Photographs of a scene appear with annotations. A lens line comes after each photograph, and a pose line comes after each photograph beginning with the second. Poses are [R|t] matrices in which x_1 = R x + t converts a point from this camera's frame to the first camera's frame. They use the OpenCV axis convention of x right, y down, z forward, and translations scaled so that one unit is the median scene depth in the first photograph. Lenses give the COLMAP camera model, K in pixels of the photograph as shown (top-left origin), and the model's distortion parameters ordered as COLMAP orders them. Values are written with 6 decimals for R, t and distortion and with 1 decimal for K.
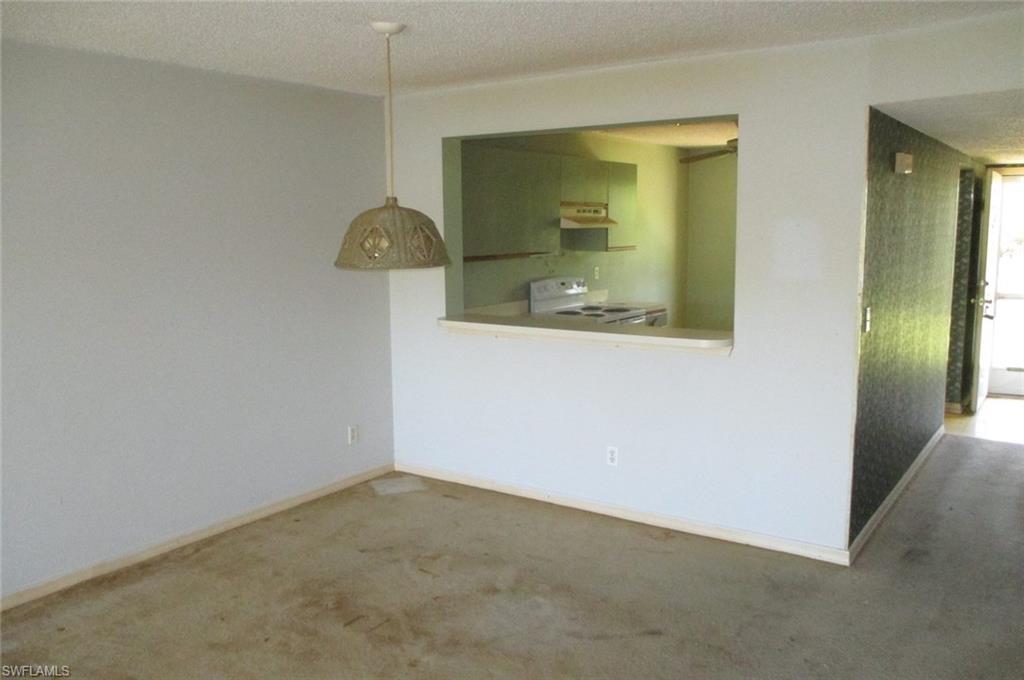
lens RADIAL K [[841.4, 0, 512.0], [0, 841.4, 340.0], [0, 0, 1]] dist [-0.013241, -0.007170]
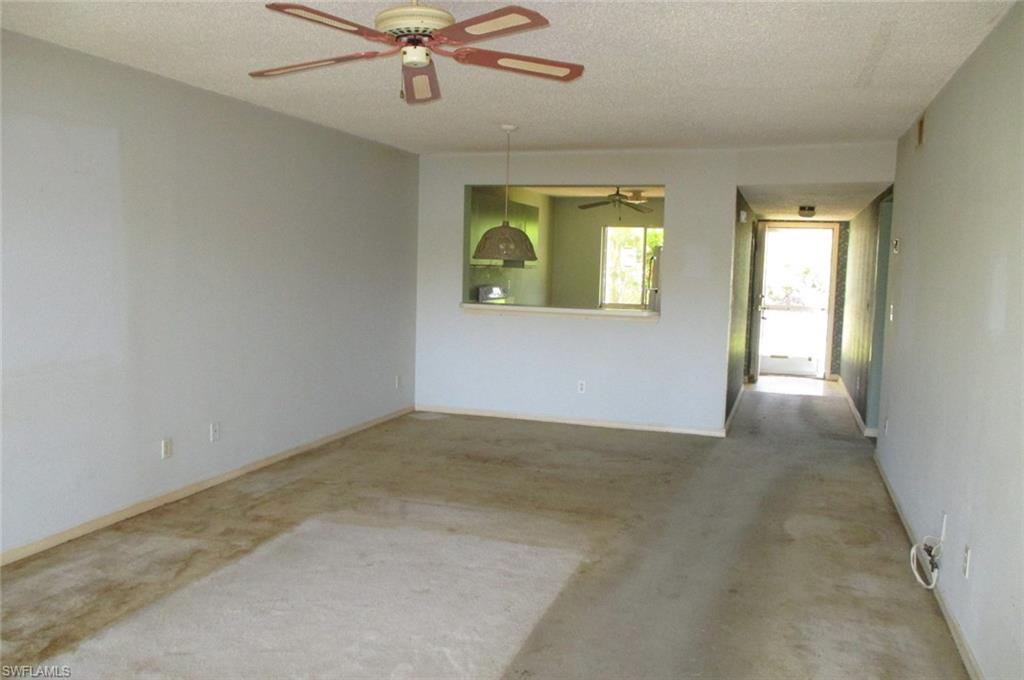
lens RADIAL K [[841.4, 0, 512.0], [0, 841.4, 340.0], [0, 0, 1]] dist [-0.013241, -0.007170]
pose [[0.959141, 0.011128, 0.282709, -0.420494], [0.000601, 0.999144, -0.041368, 0.103122], [-0.282927, 0.039847, 0.958313, -0.465556]]
